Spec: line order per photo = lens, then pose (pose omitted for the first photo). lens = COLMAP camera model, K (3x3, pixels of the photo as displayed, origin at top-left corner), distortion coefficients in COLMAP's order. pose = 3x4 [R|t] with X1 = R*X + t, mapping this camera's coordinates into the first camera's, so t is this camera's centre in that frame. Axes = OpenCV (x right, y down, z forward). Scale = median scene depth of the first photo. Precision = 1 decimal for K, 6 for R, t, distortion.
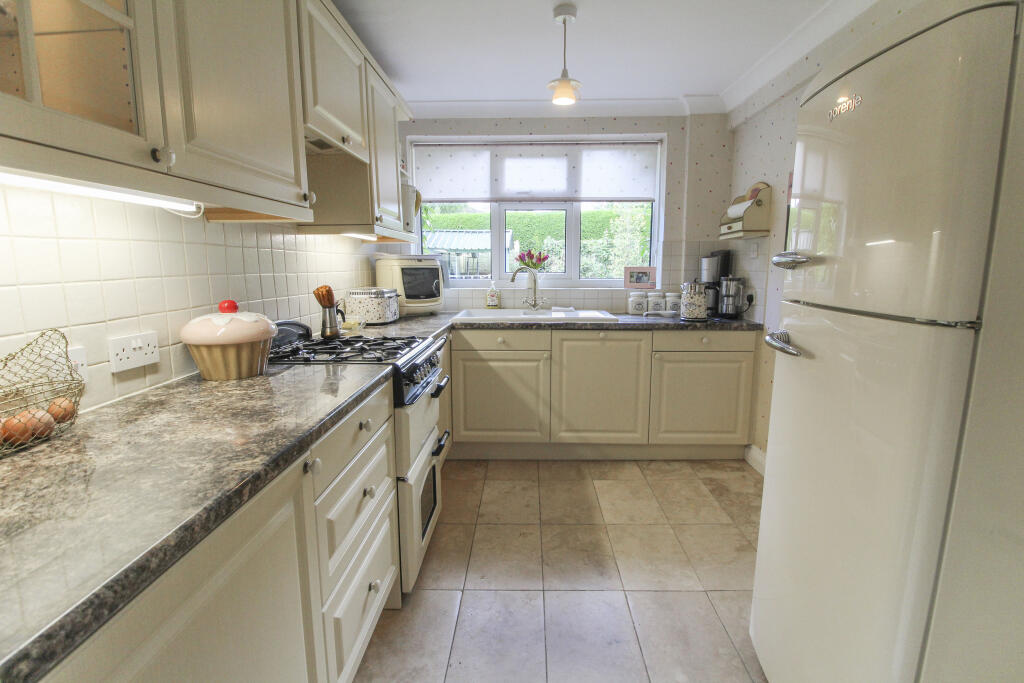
lens RADIAL K [[472.7, 0, 511.5], [0, 472.7, 338.3], [0, 0, 1]] dist [-0.001127, -0.010859]
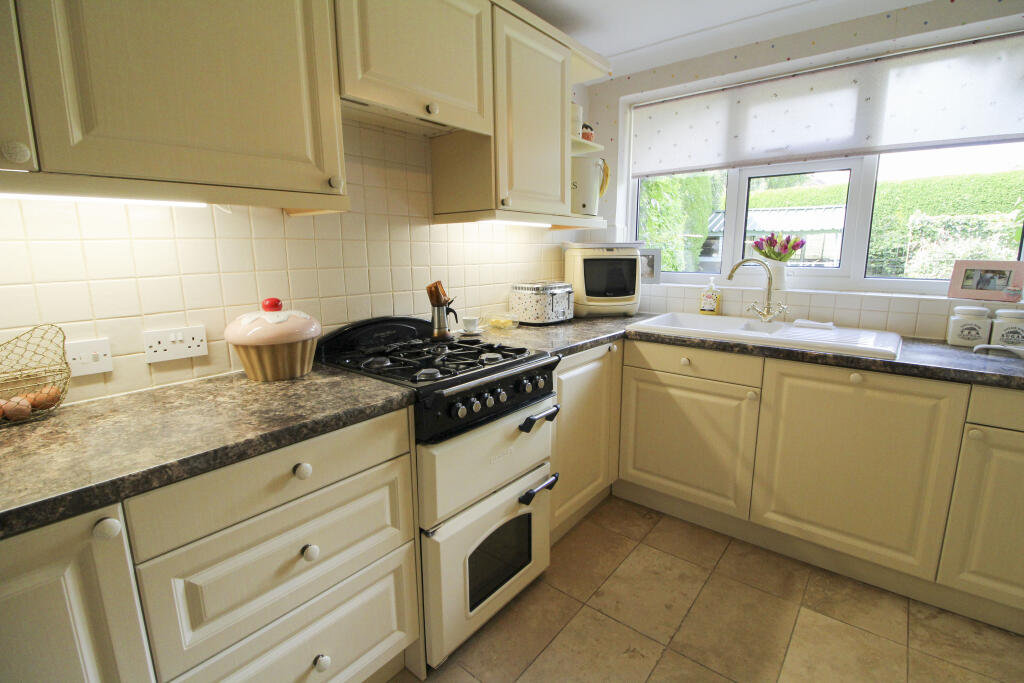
lens RADIAL K [[472.7, 0, 511.5], [0, 472.7, 338.3], [0, 0, 1]] dist [-0.001127, -0.010859]
pose [[0.796741, 0.110069, -0.594212, 0.187151], [-0.090009, 0.993920, 0.063422, -0.052421], [0.597580, 0.002954, 0.801804, 0.261700]]
